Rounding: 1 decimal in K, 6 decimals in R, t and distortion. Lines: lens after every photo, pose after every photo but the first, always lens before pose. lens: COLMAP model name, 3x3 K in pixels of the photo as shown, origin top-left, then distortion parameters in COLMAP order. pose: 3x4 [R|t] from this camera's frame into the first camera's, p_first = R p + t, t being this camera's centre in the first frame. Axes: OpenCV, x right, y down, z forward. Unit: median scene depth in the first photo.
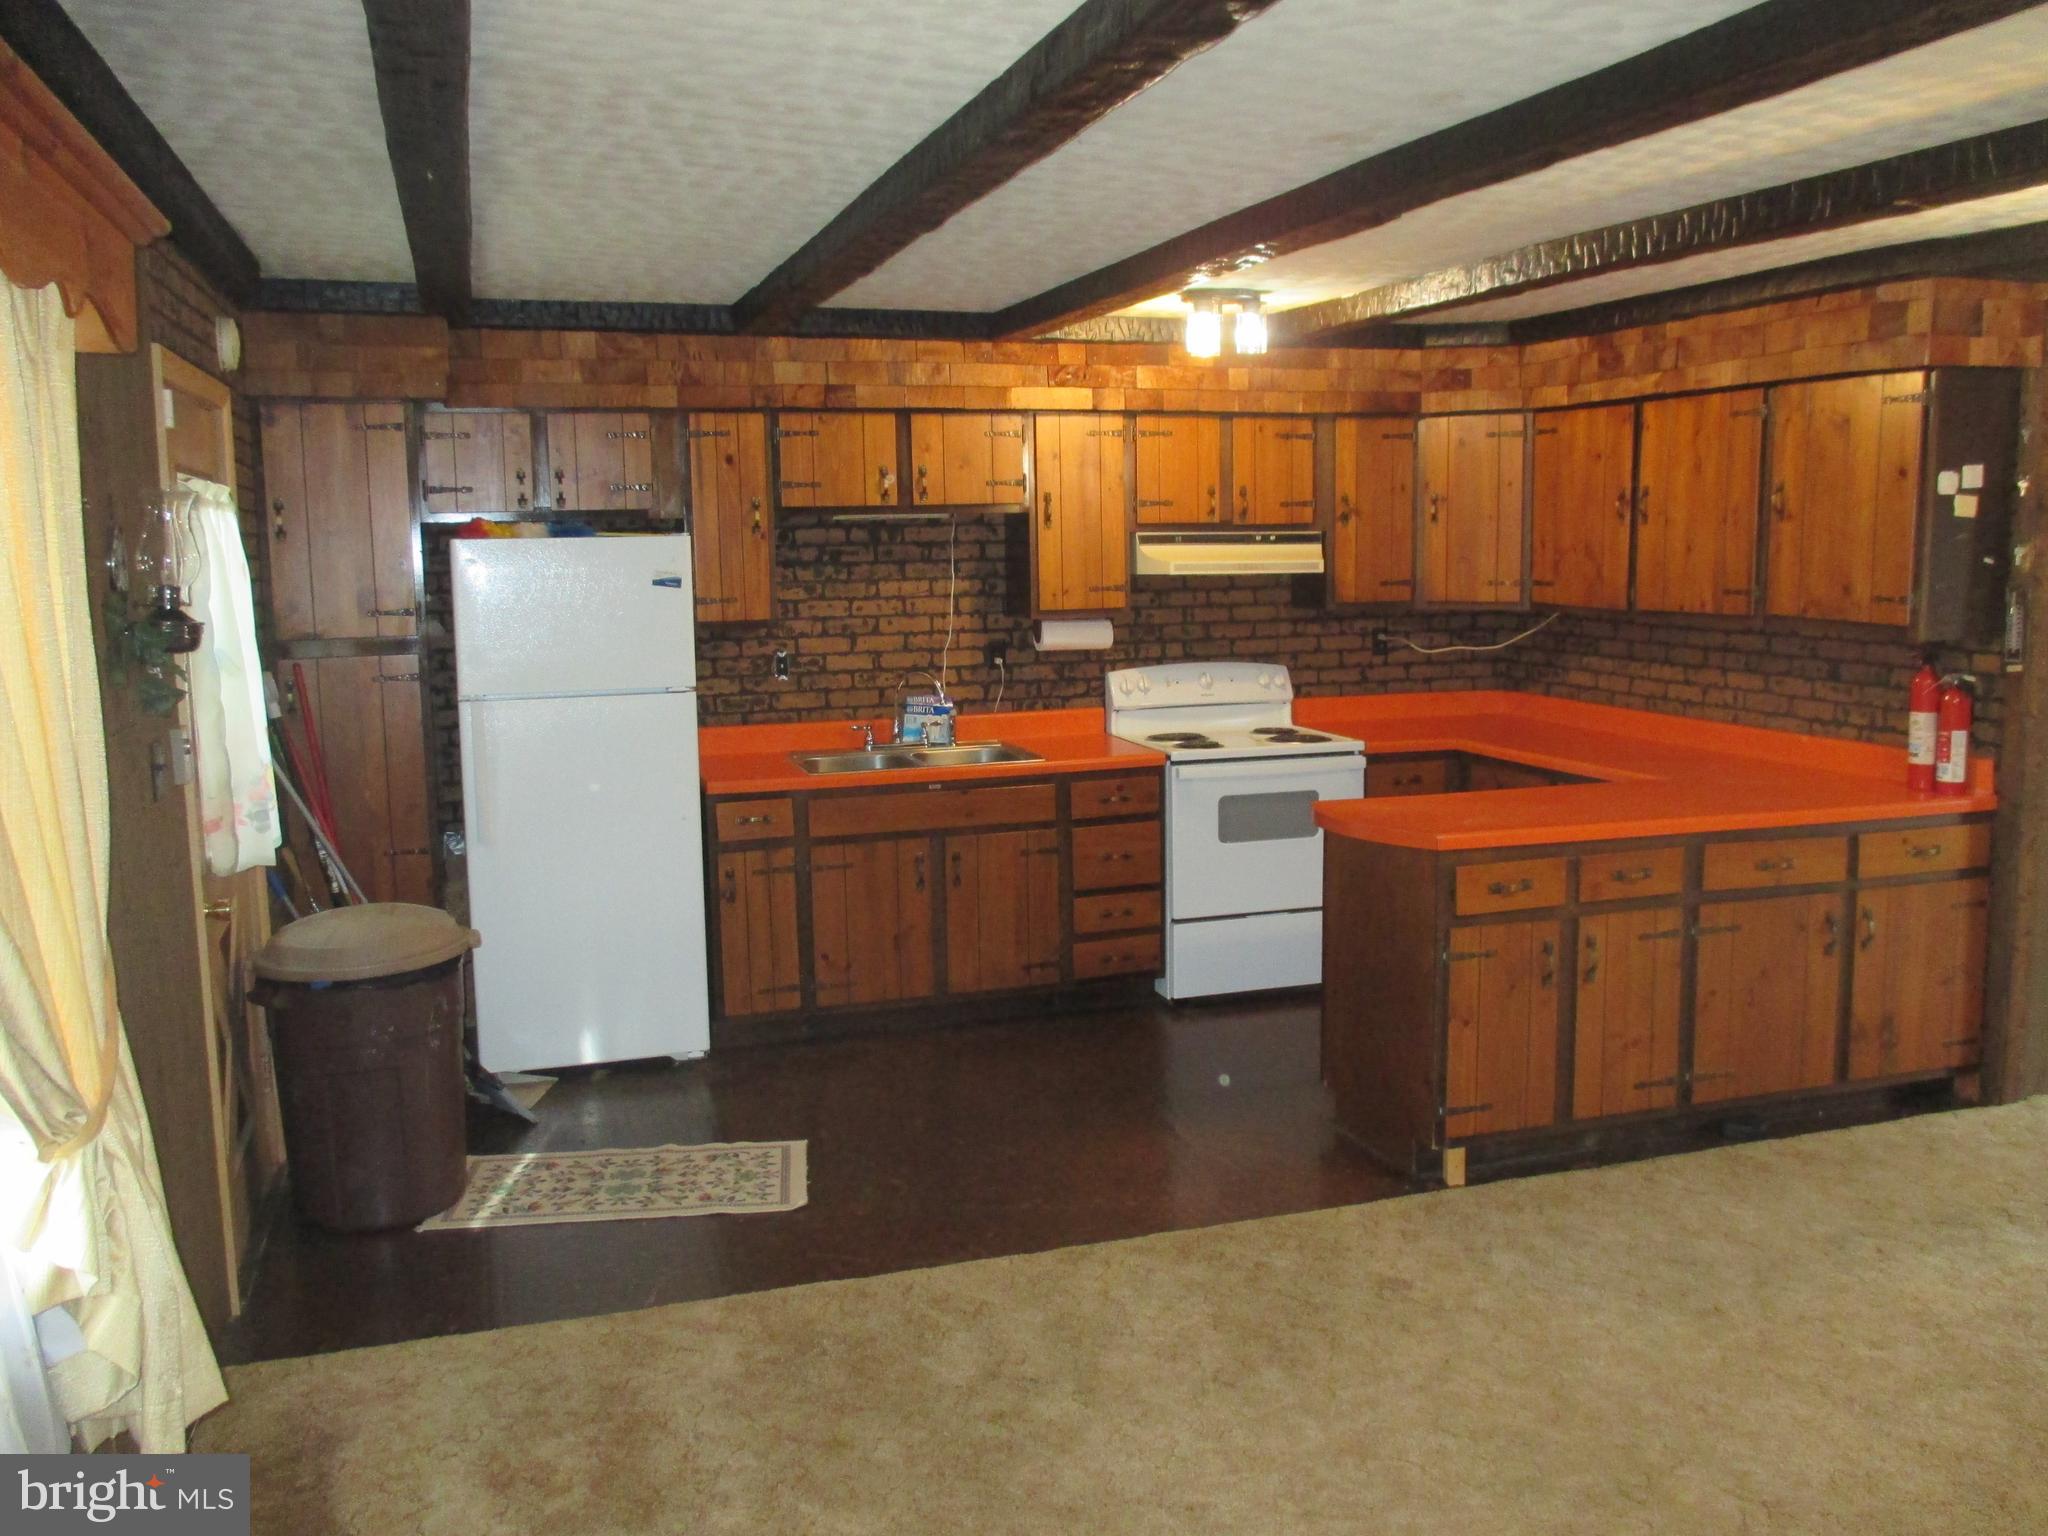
lens RADIAL K [[1694.6, 0, 1027.6], [0, 1694.6, 764.8], [0, 0, 1]] dist [-0.060090, 0.050883]
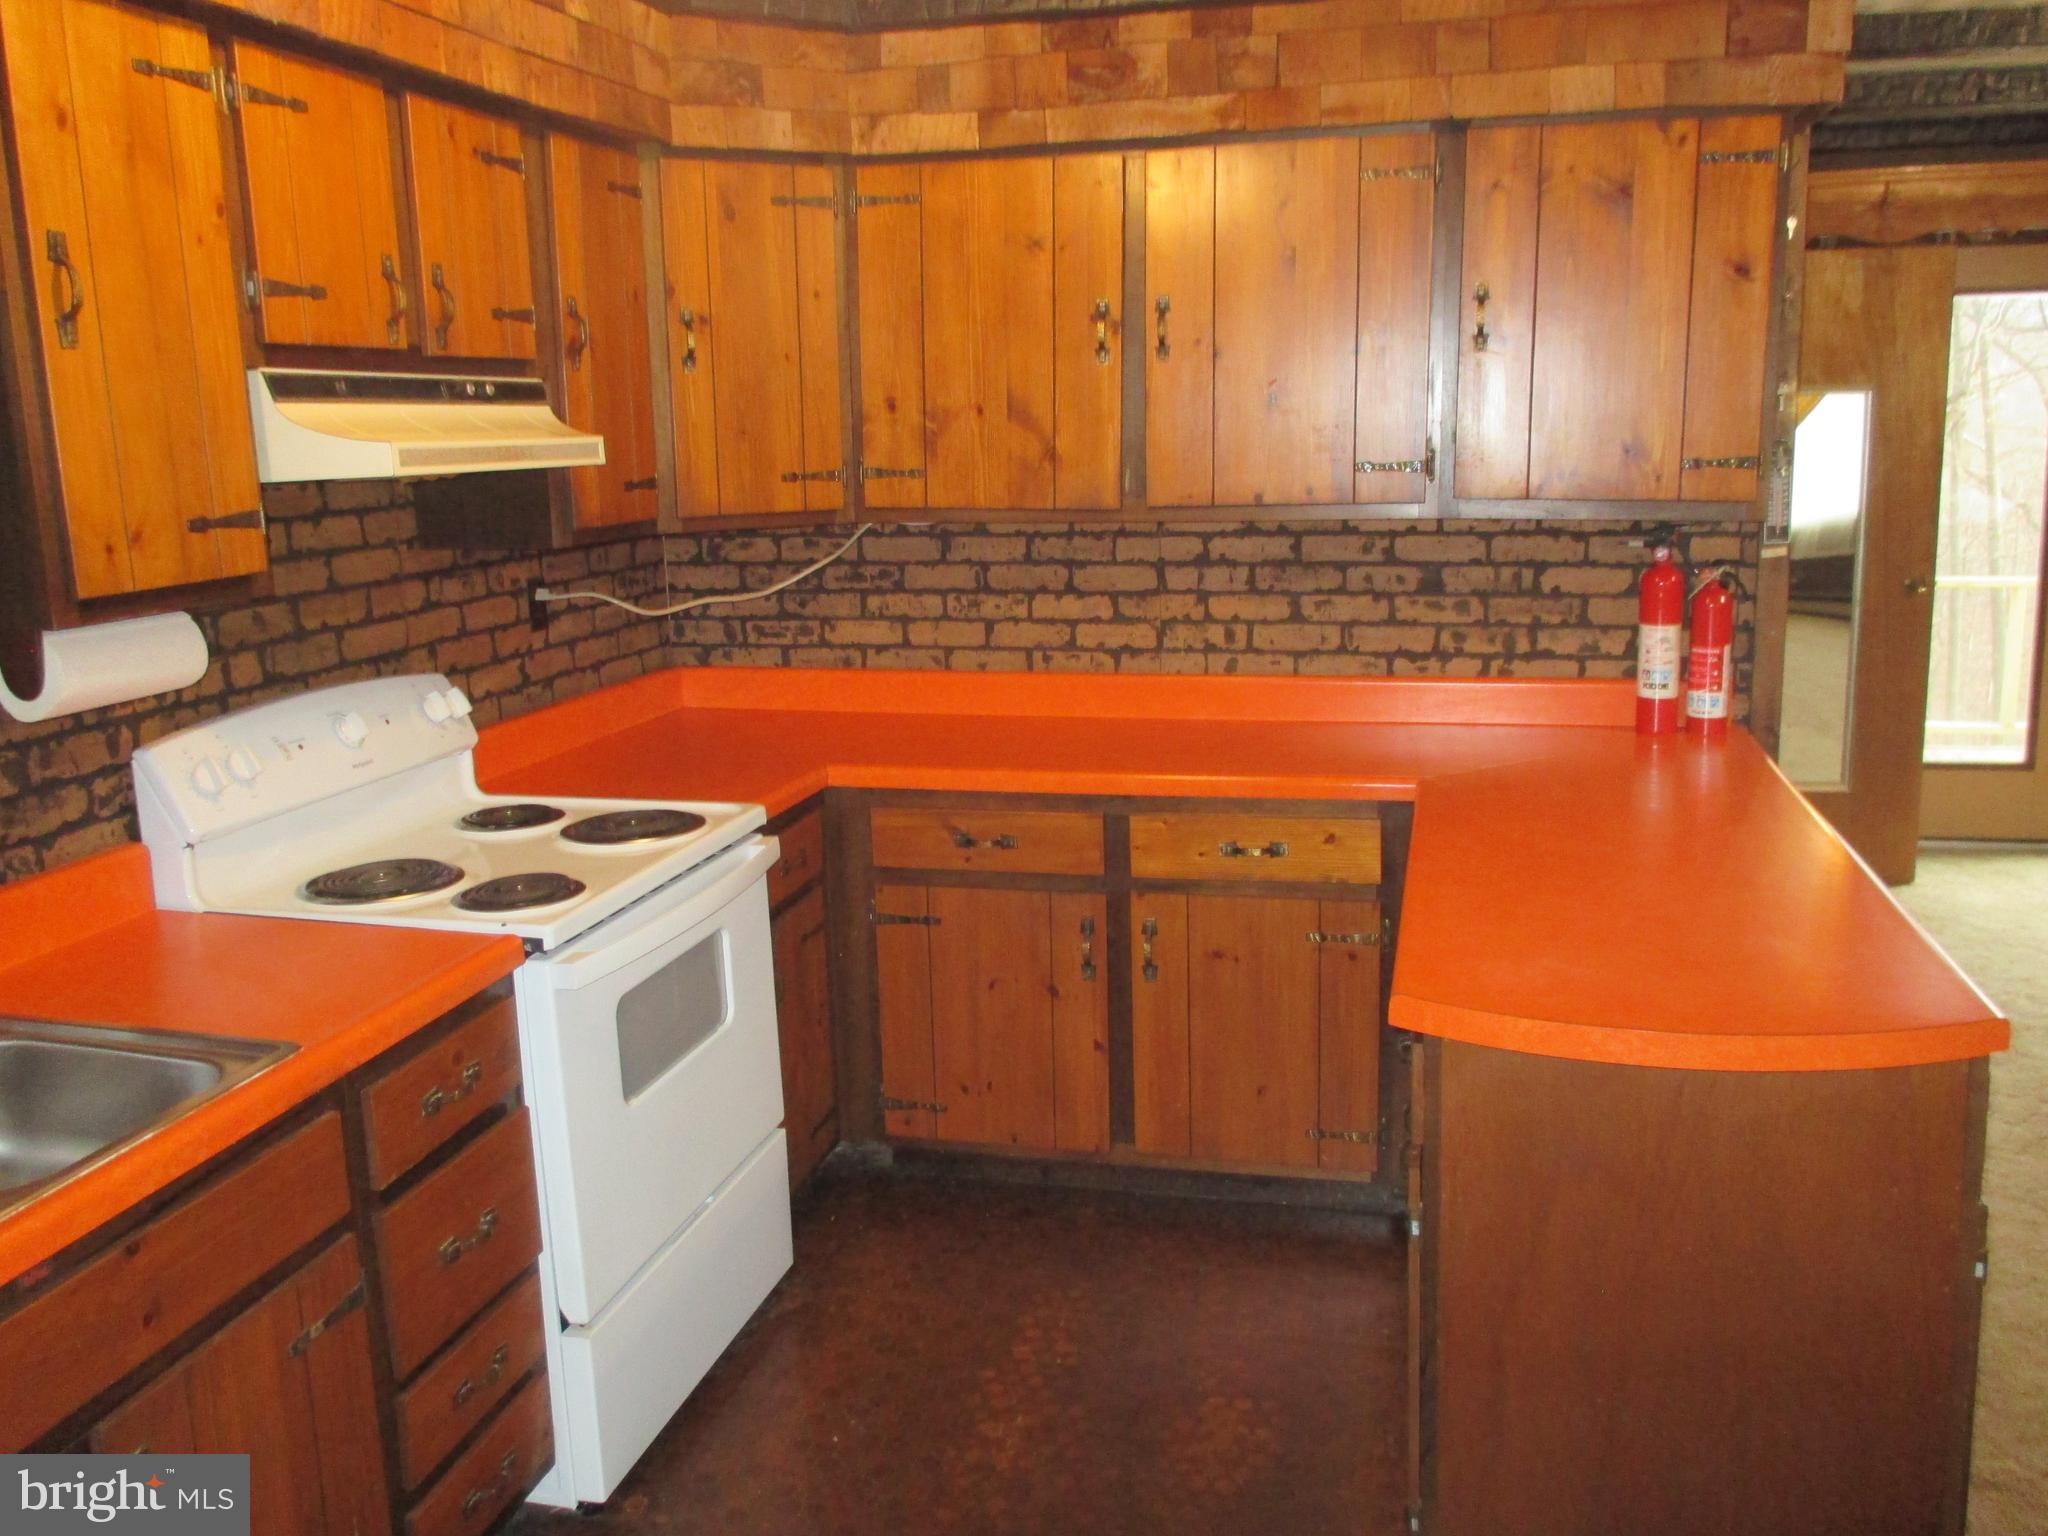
lens RADIAL K [[1694.6, 0, 1027.6], [0, 1694.6, 764.8], [0, 0, 1]] dist [-0.060090, 0.050883]
pose [[0.541951, -0.168698, 0.823304, -0.156601], [0.131459, 0.984604, 0.115215, -0.070067], [-0.830065, 0.045790, 0.555784, 0.645398]]
